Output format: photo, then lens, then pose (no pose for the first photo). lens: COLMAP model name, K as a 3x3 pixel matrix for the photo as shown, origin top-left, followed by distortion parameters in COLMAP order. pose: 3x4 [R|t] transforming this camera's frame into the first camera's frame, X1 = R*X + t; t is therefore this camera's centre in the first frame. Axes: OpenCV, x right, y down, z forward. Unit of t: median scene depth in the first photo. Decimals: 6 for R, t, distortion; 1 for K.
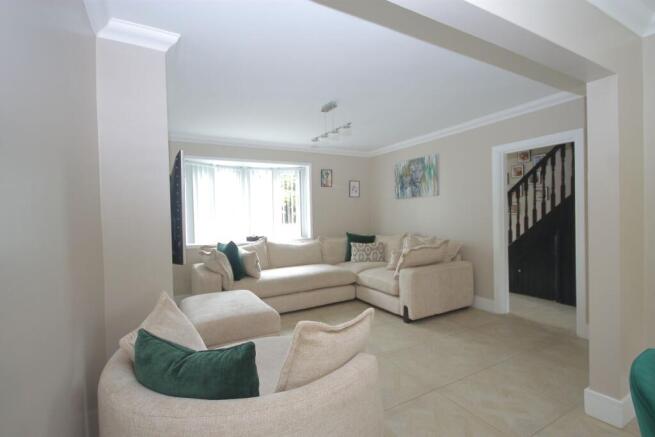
lens RADIAL K [[308.5, 0, 332.4], [0, 308.5, 218.8], [0, 0, 1]] dist [-0.003250, -0.000271]
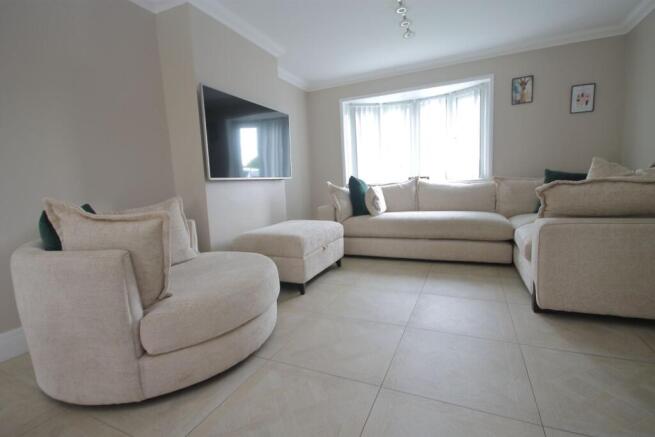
lens RADIAL K [[308.5, 0, 330.3], [0, 308.5, 216.0], [0, 0, 1]] dist [-0.003250, -0.000271]
pose [[0.586332, 0.081169, -0.805994, 0.318748], [0.016783, 0.993537, 0.112265, 0.062583], [0.809897, -0.079352, 0.581180, 0.255740]]
